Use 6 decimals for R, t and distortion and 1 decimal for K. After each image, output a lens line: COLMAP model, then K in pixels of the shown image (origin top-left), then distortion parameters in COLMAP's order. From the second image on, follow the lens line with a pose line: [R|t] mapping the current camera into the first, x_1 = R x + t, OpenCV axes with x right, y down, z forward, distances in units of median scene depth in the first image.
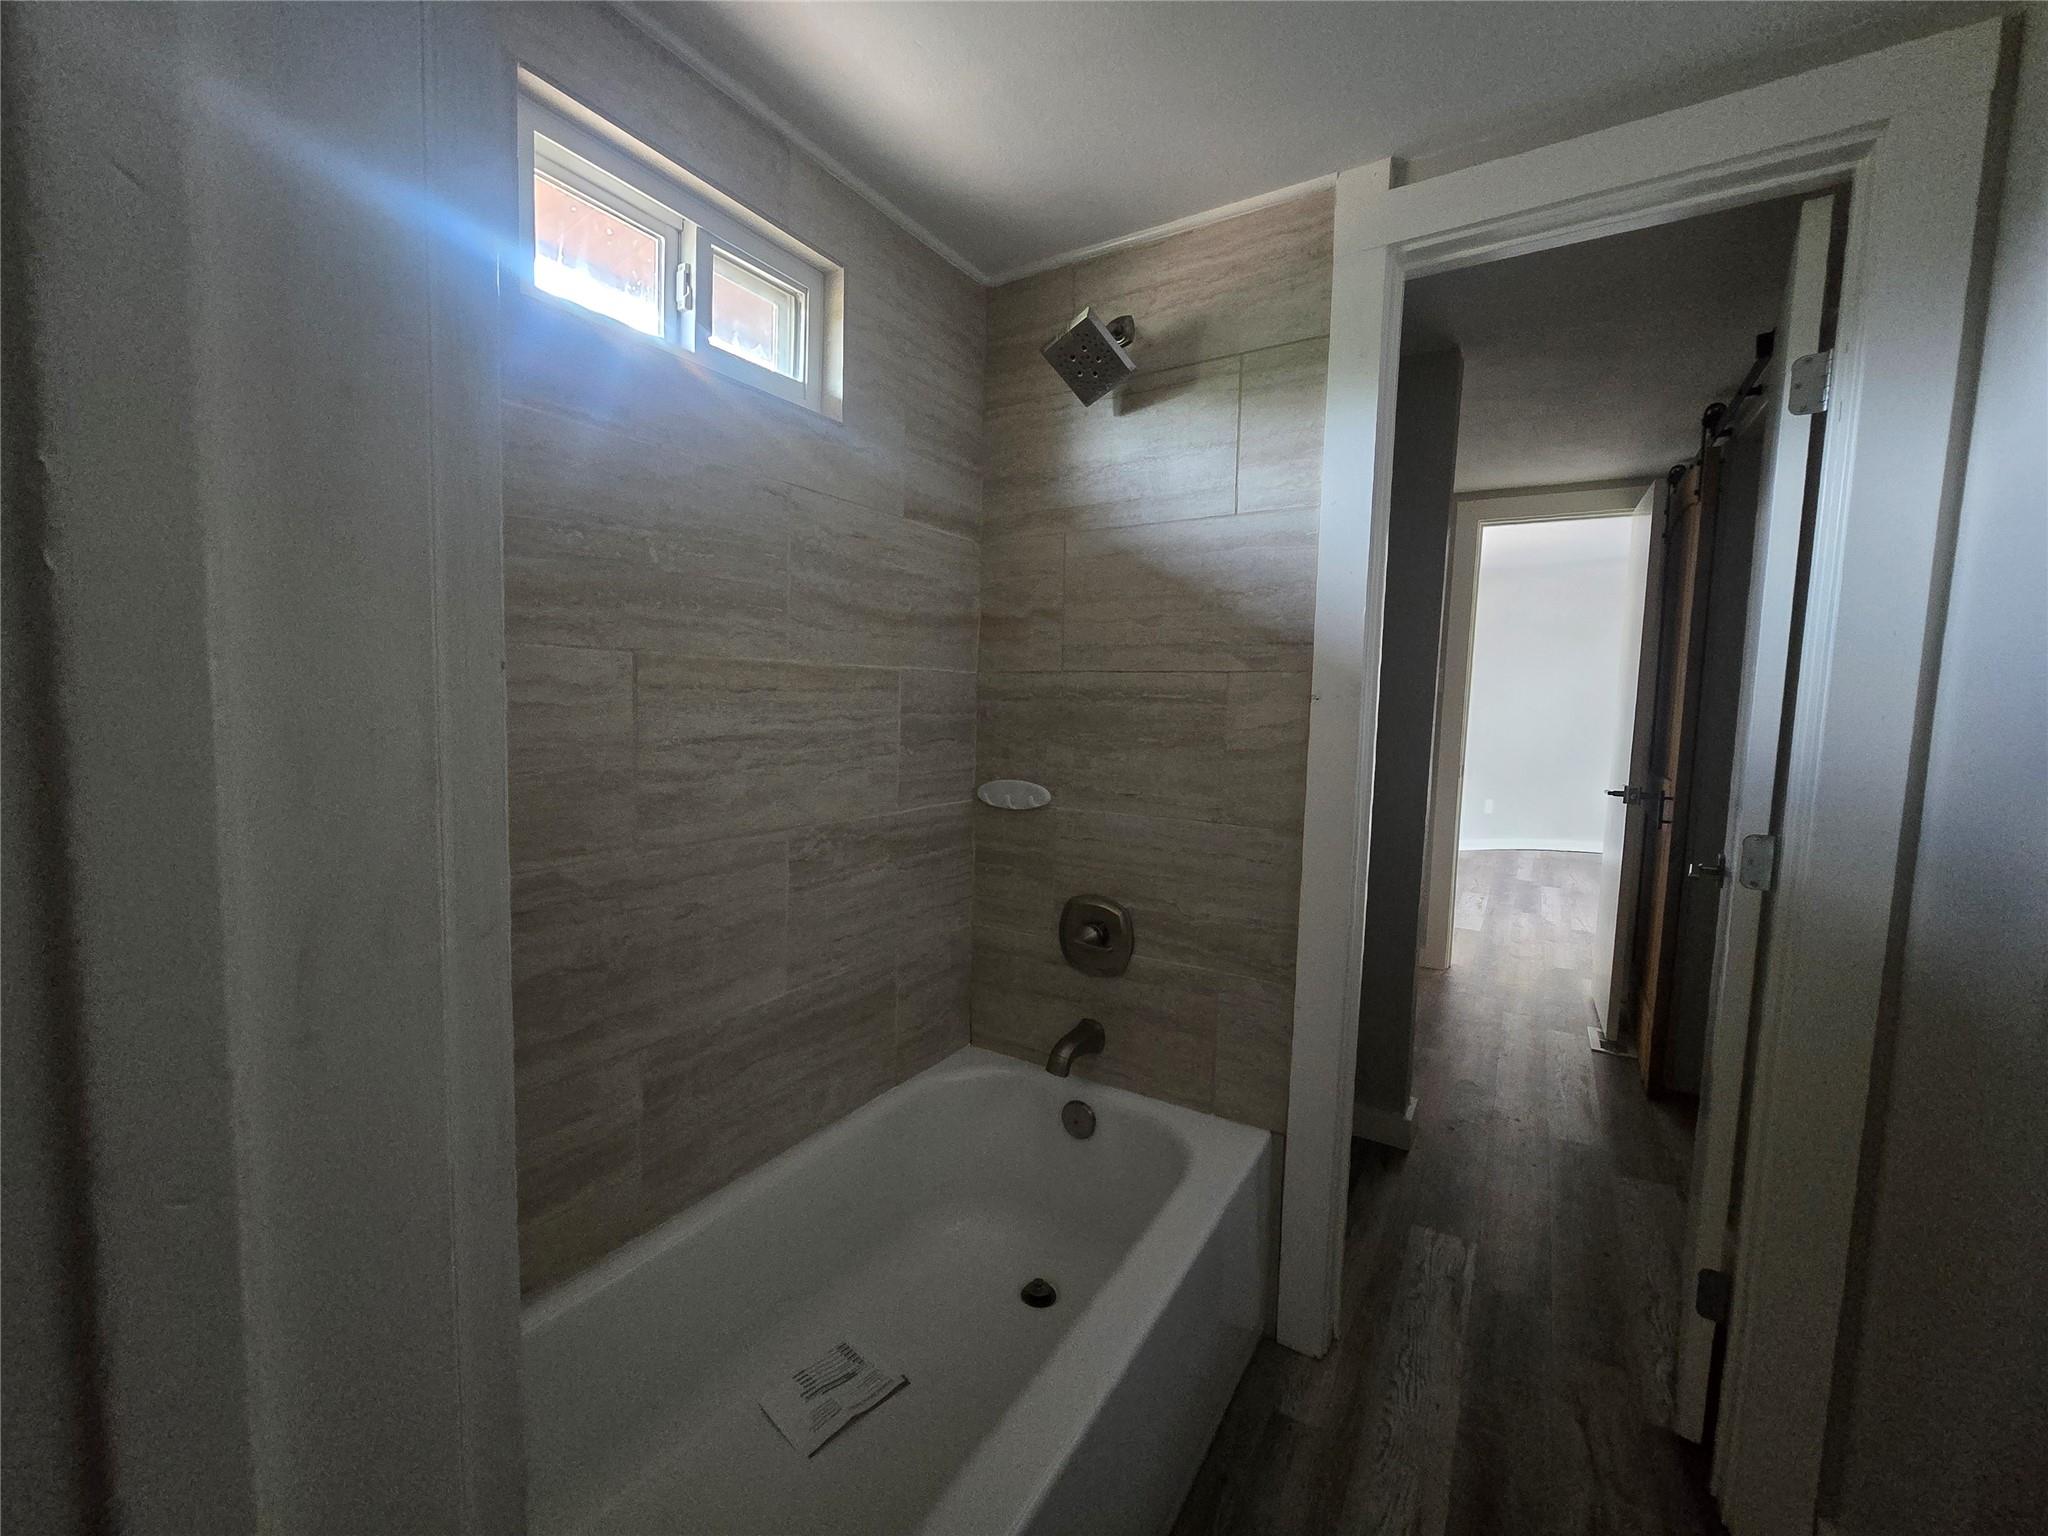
lens RADIAL K [[835.1, 0, 1024.0], [0, 835.1, 768.0], [0, 0, 1]] dist [0.001605, 0.000434]
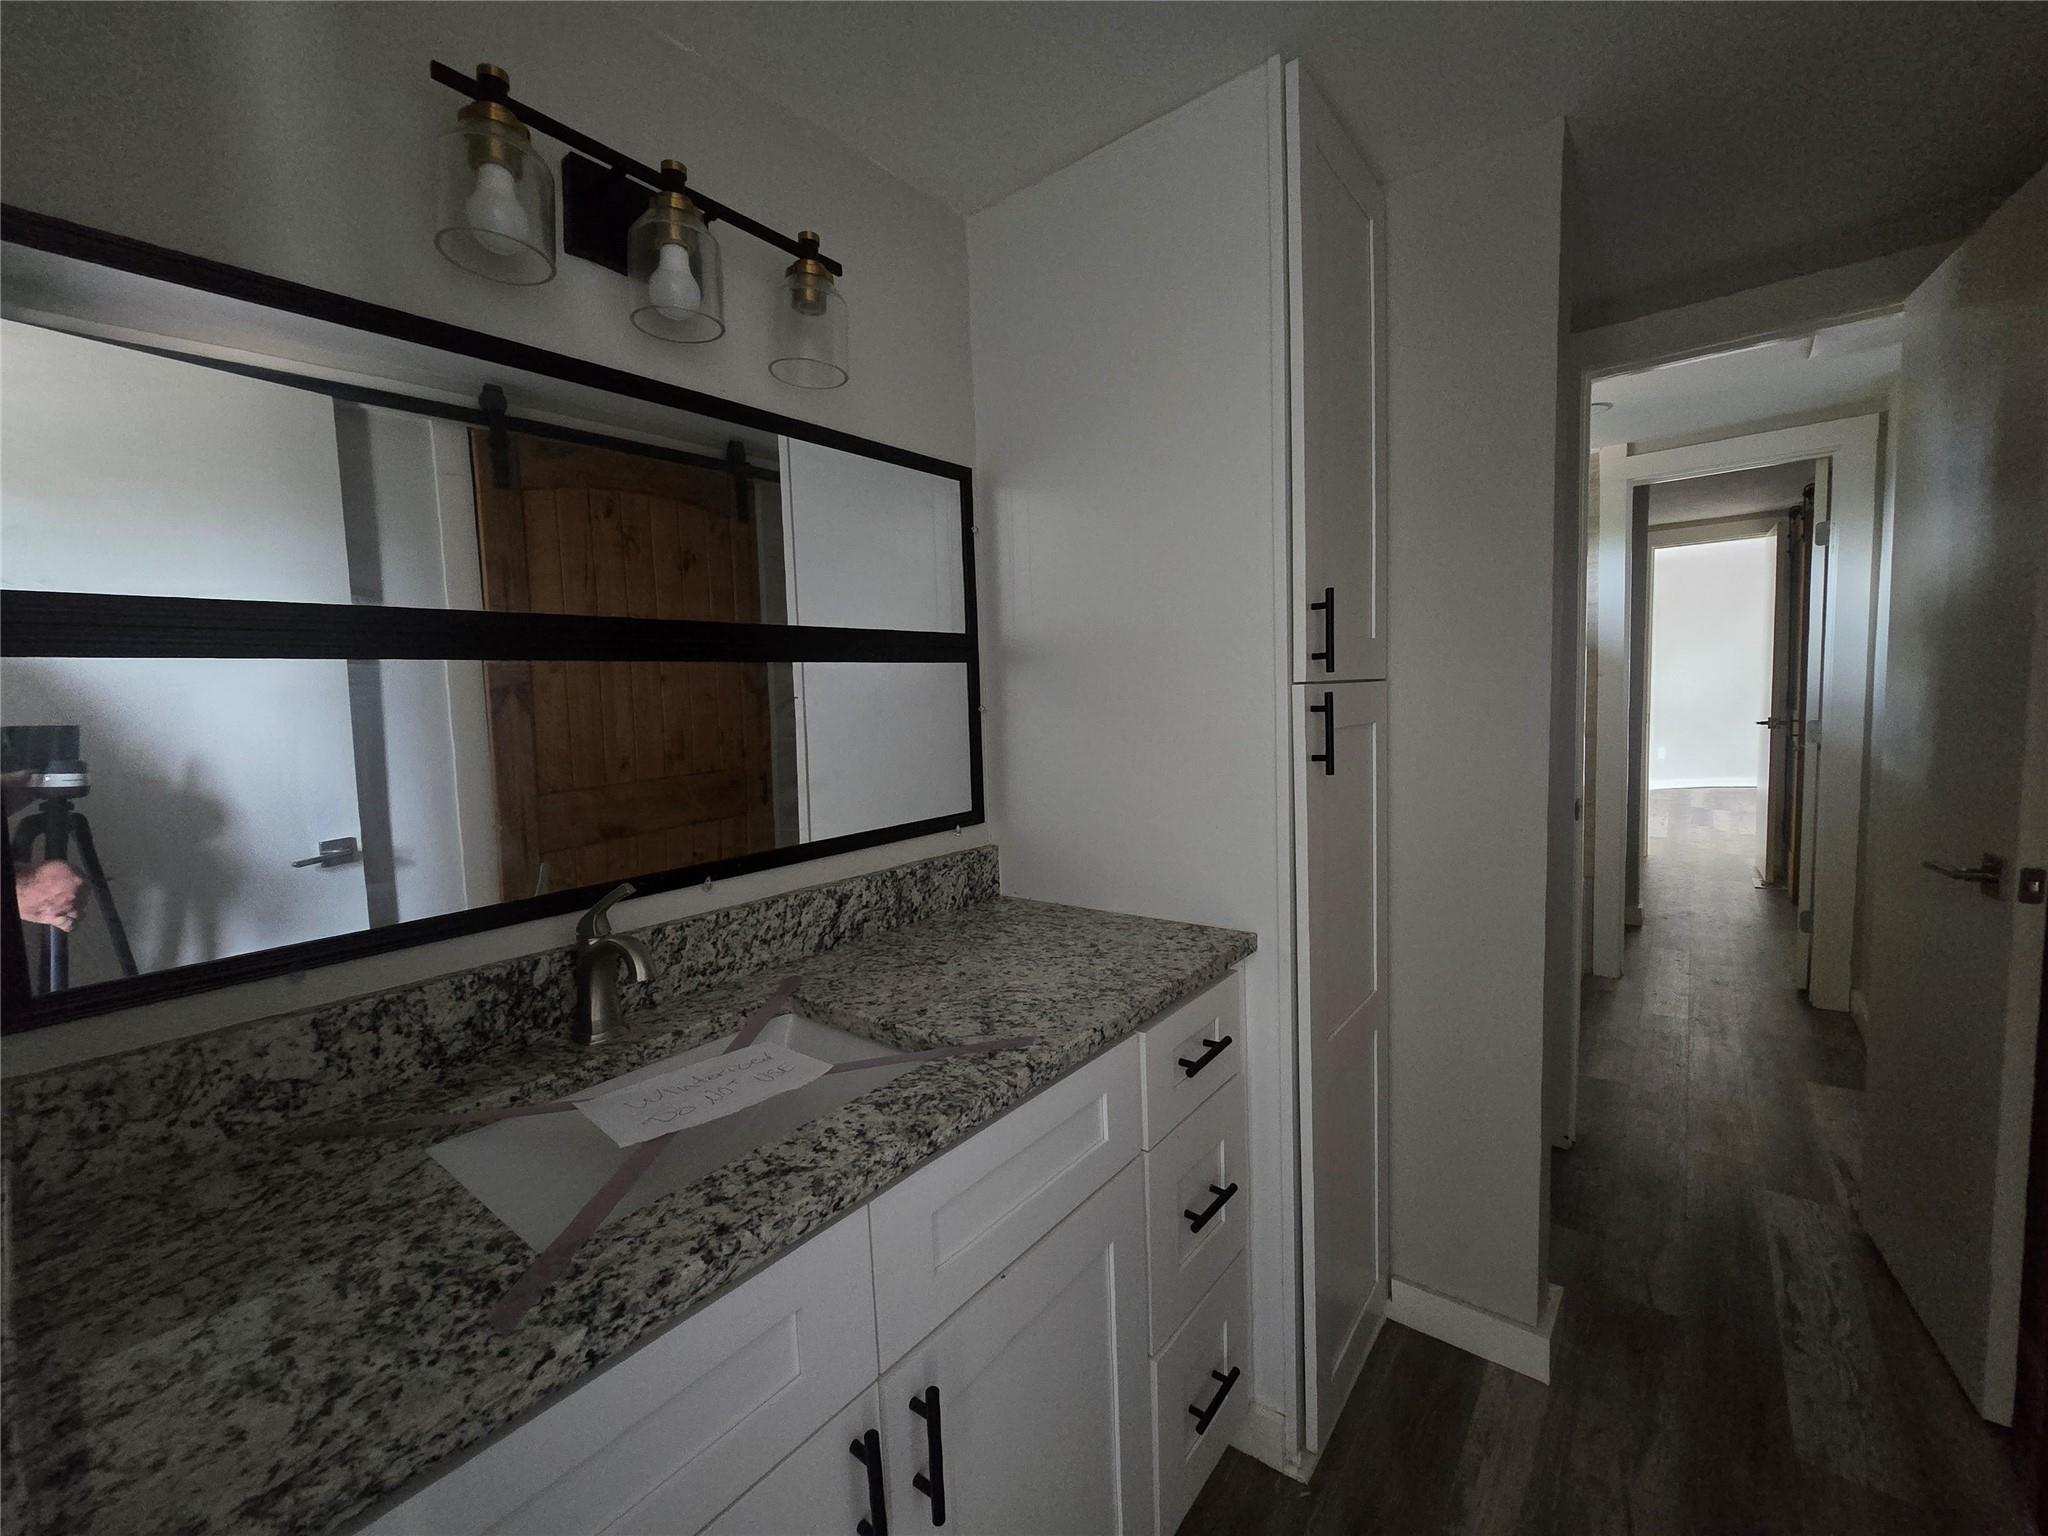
lens RADIAL K [[835.1, 0, 1024.0], [0, 835.1, 768.0], [0, 0, 1]] dist [0.001605, 0.000434]
pose [[0.990310, -0.056248, -0.126974, -0.460532], [0.055956, 0.998416, -0.005870, 0.046223], [0.127103, -0.001292, 0.991889, -0.718671]]
